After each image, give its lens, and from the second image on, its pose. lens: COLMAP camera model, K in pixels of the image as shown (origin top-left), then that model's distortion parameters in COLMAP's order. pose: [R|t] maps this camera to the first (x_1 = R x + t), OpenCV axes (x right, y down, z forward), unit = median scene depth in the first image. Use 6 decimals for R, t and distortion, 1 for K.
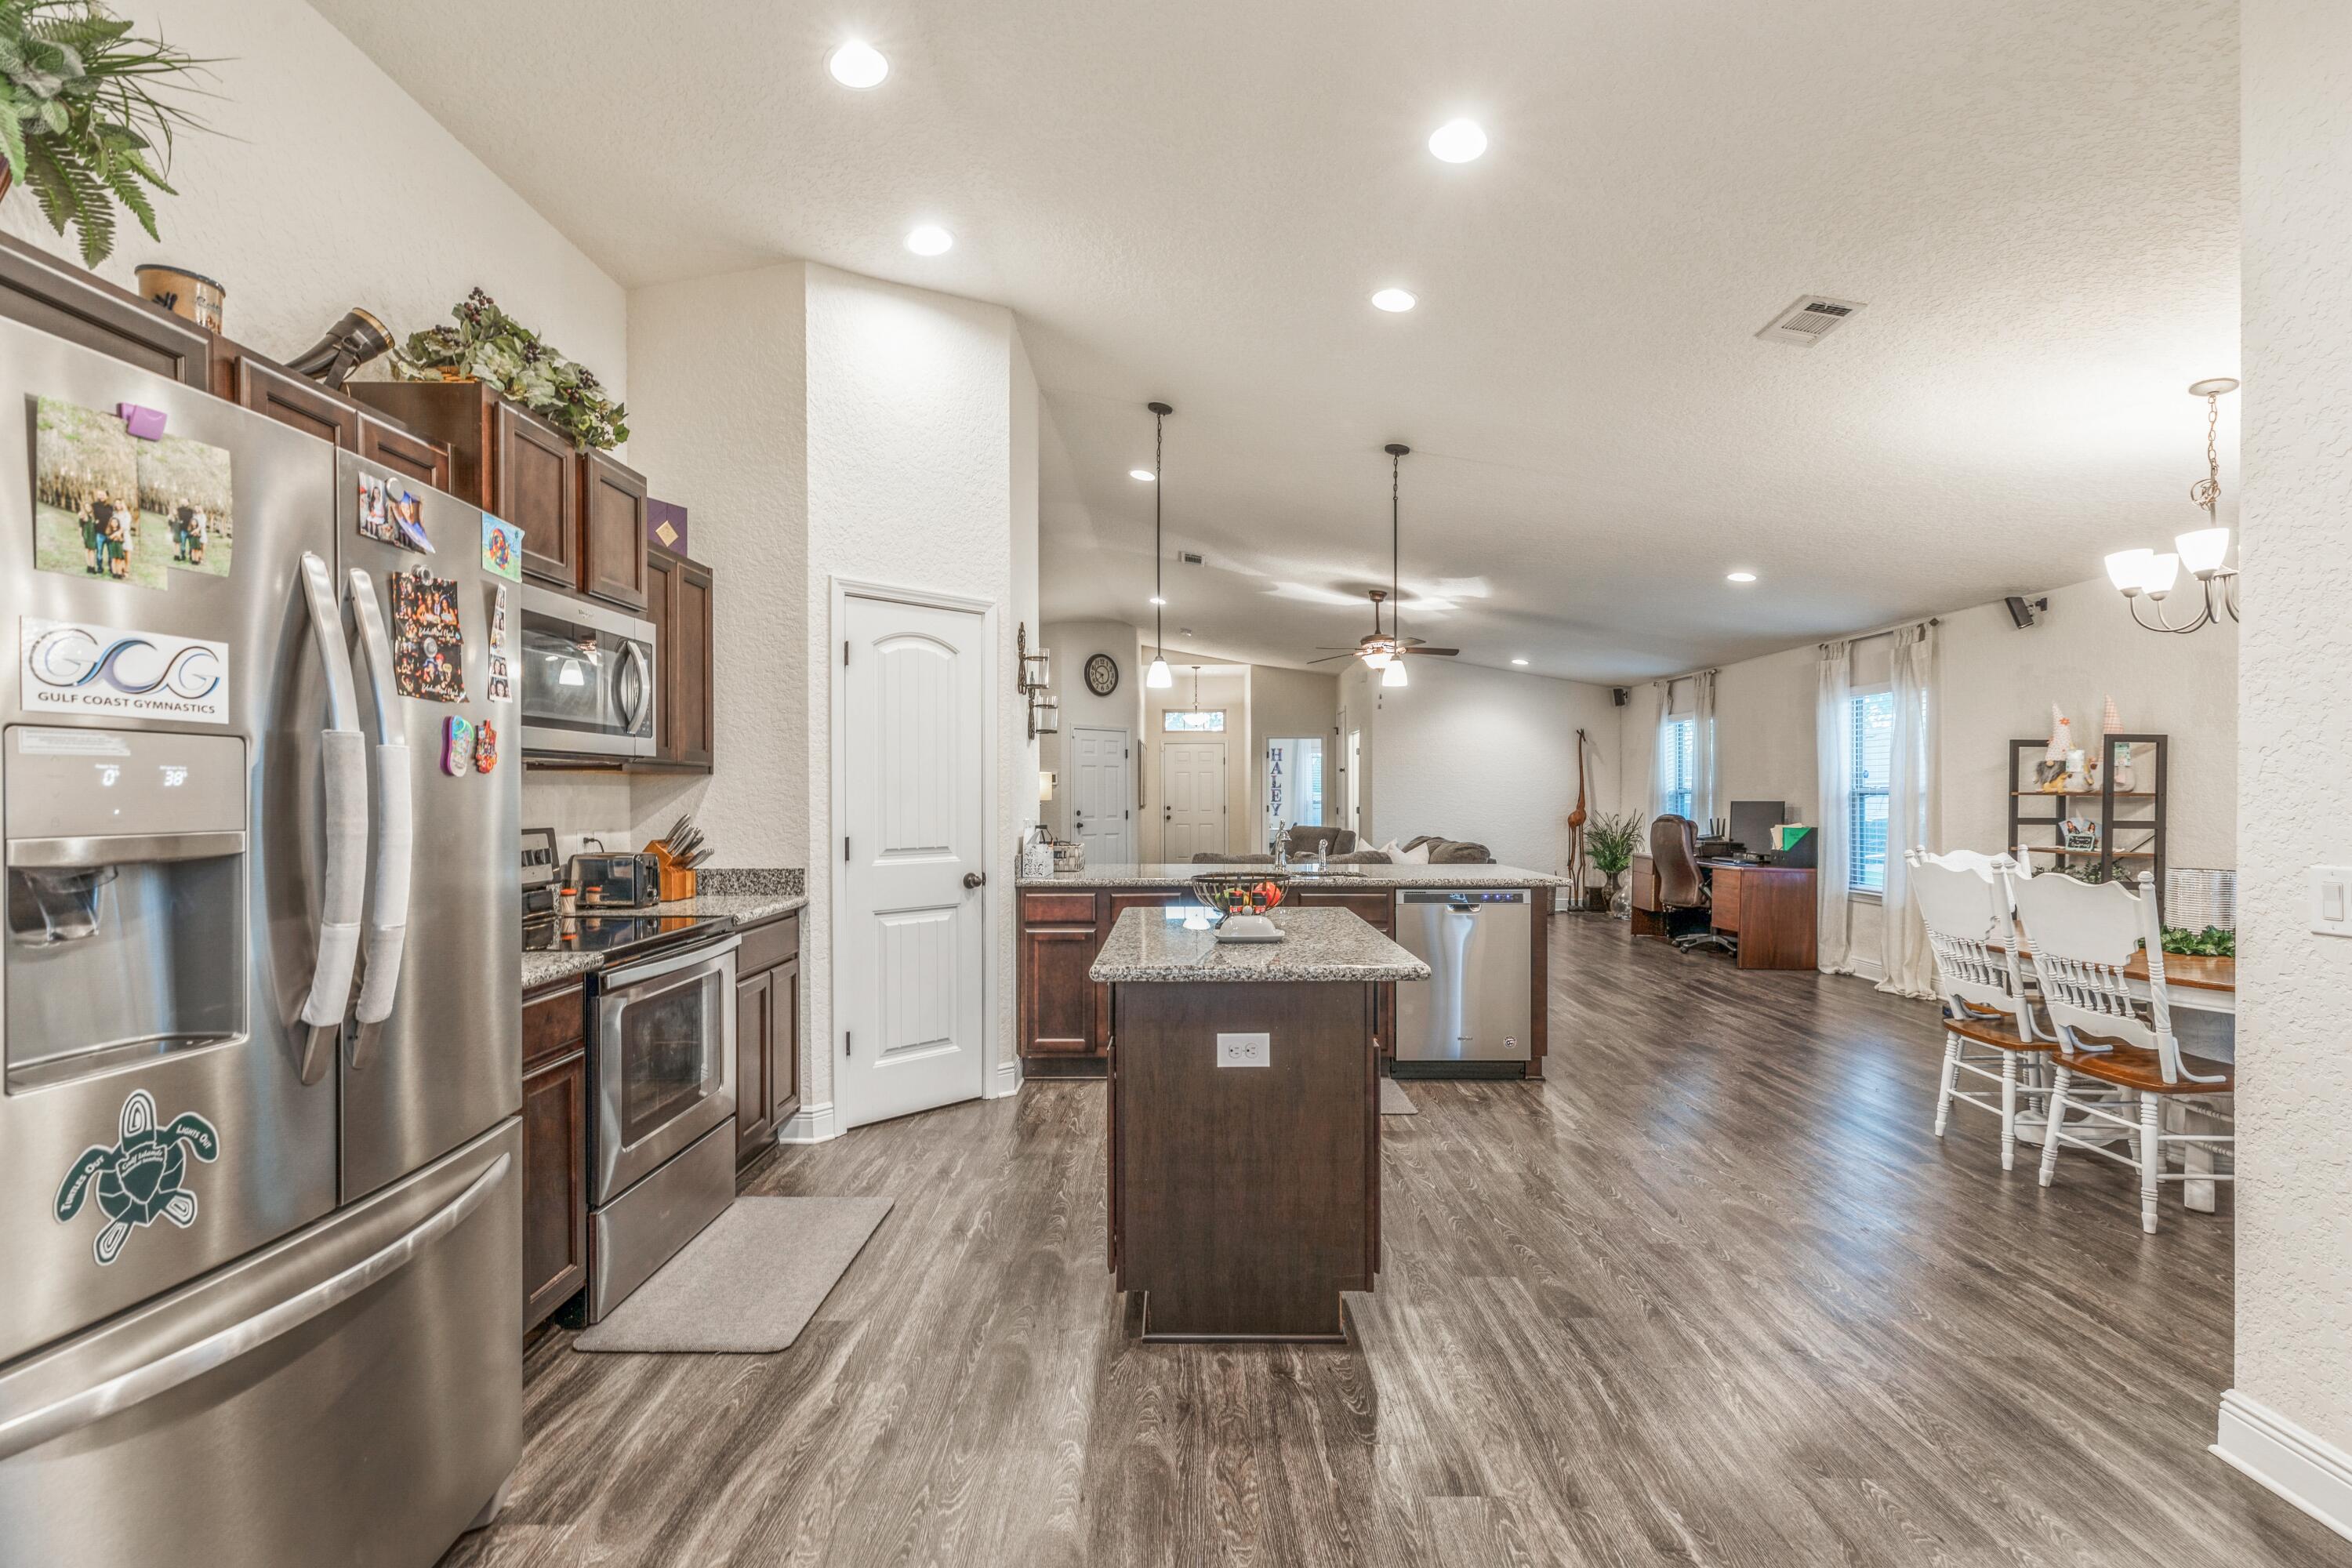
lens RADIAL K [[1063.8, 0, 1167.6], [0, 1063.8, 788.6], [0, 0, 1]] dist [0.004242, -0.000419]
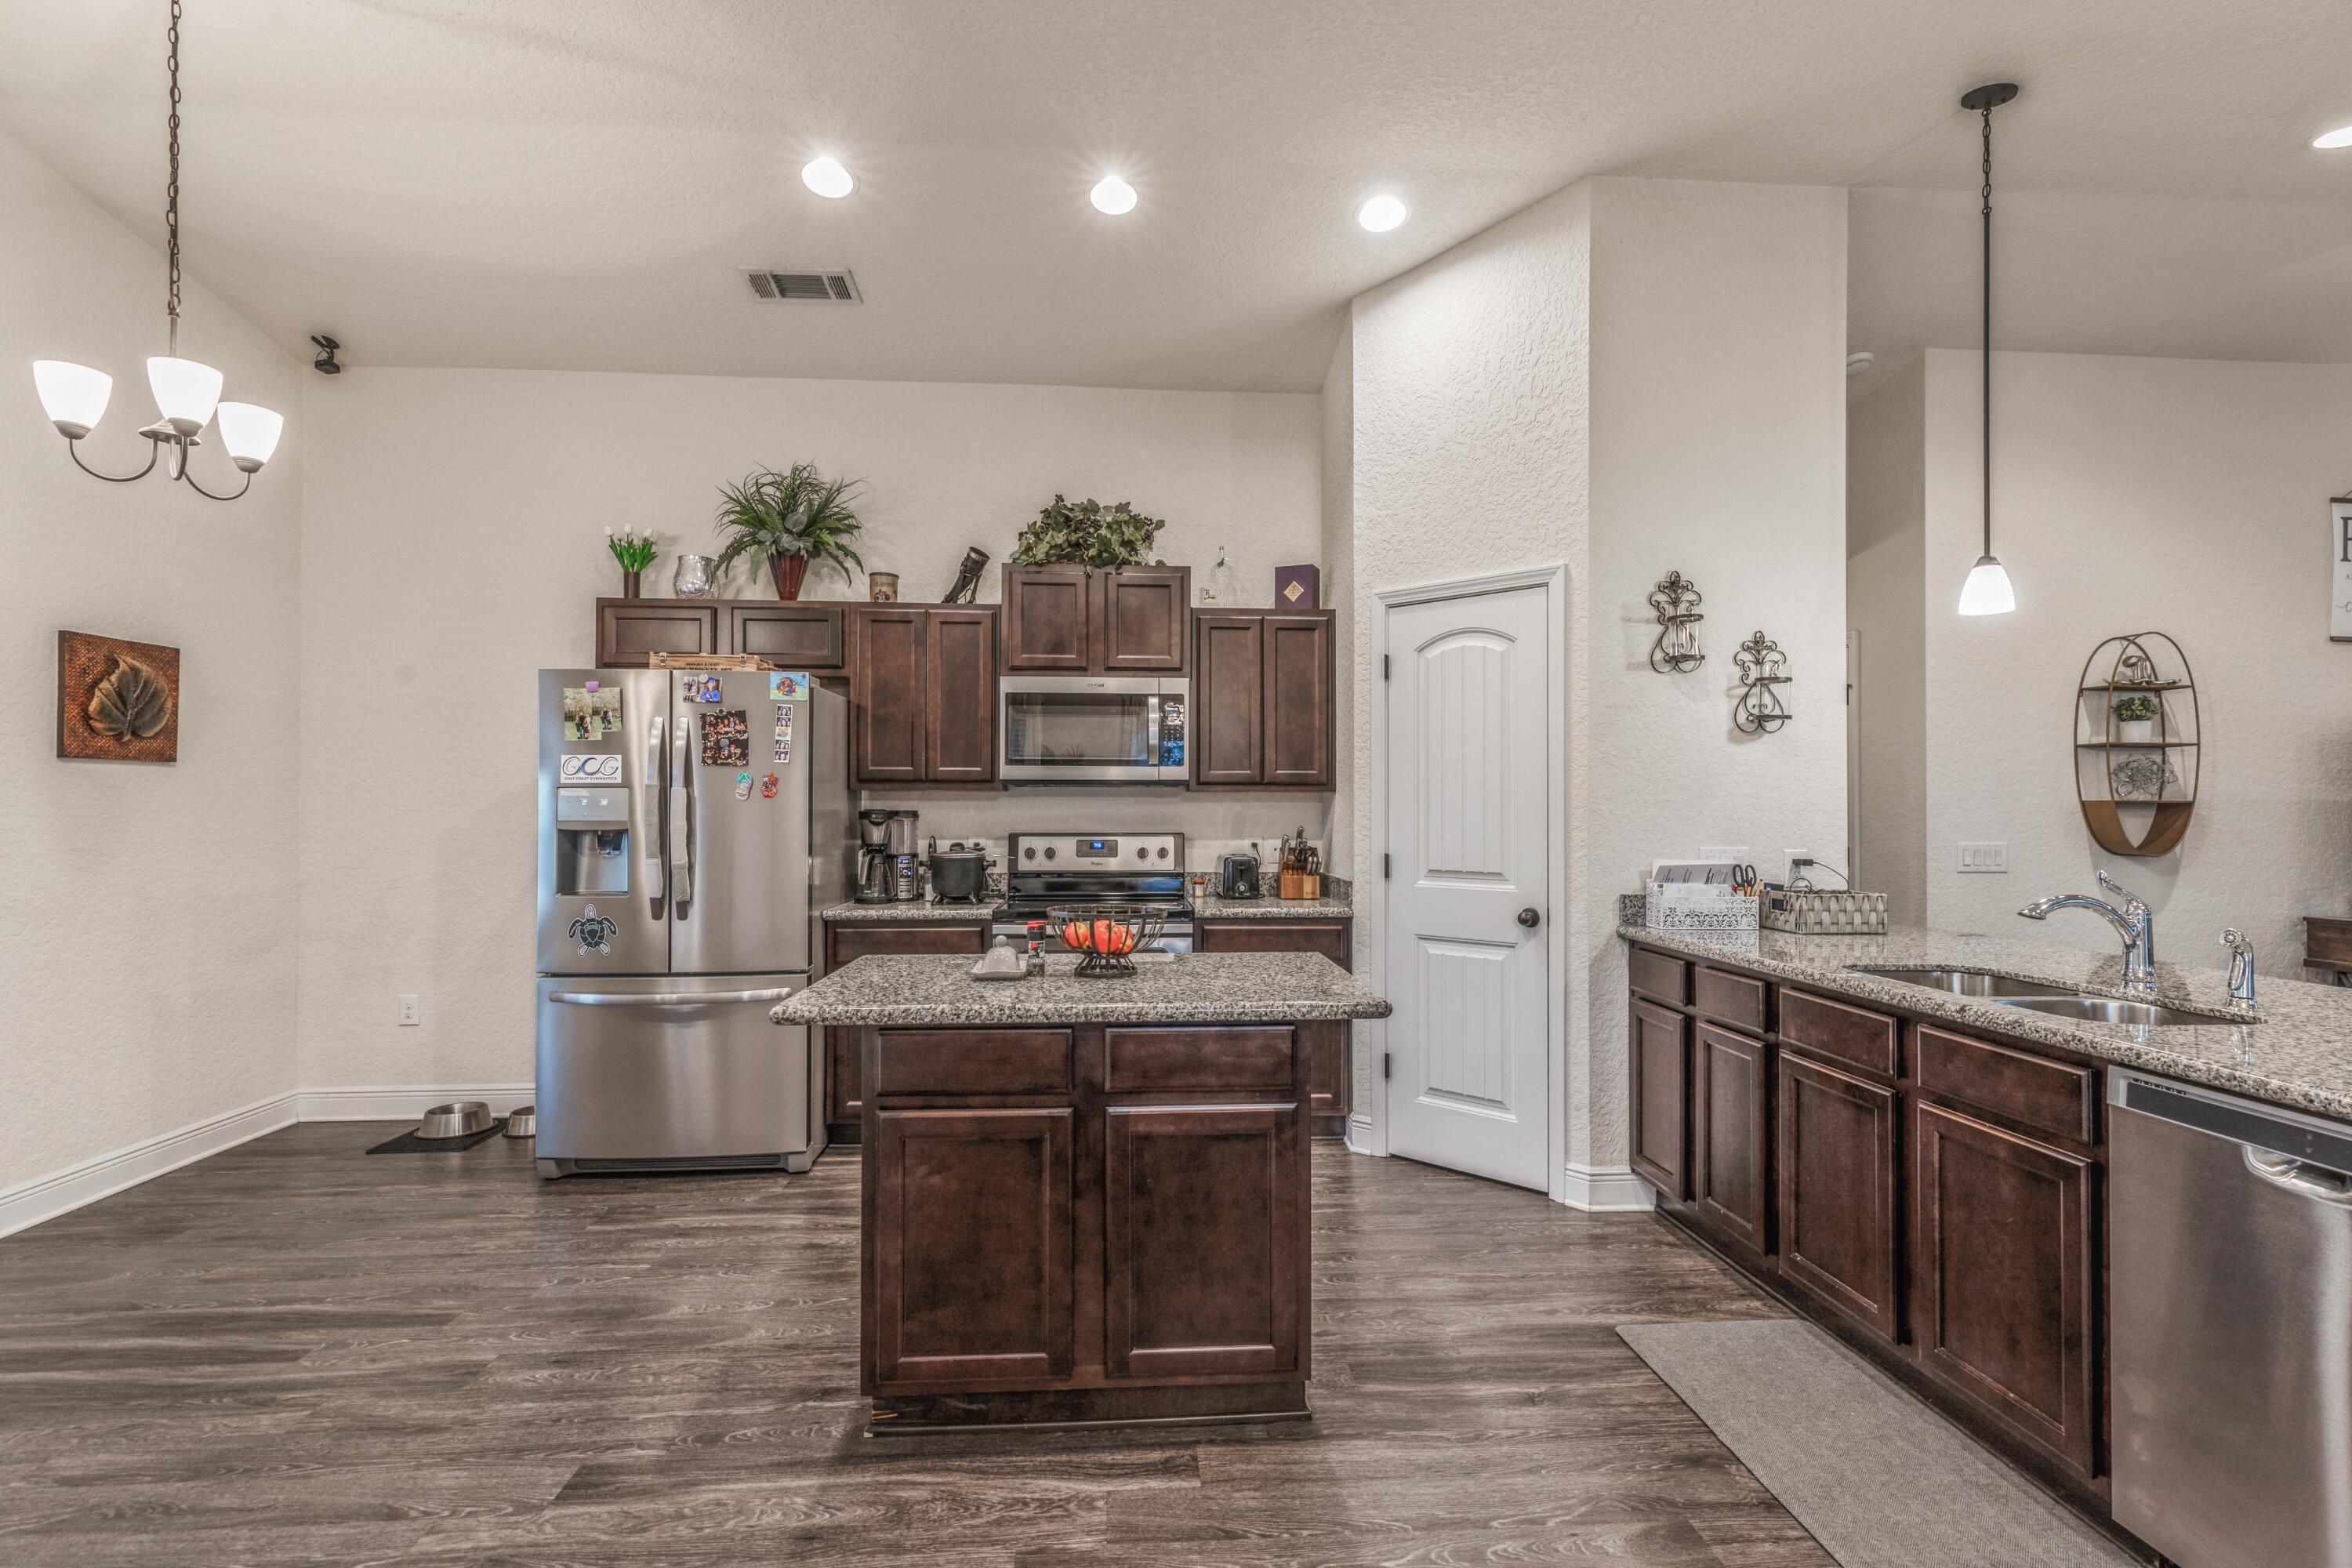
lens RADIAL K [[1063.8, 0, 1187.6], [0, 1063.8, 791.1], [0, 0, 1]] dist [0.004242, -0.000419]
pose [[0.073766, -0.014941, -0.997164, 0.521755], [0.001362, 0.999888, -0.014881, 0.001342], [0.997275, -0.000260, 0.073778, 0.584721]]
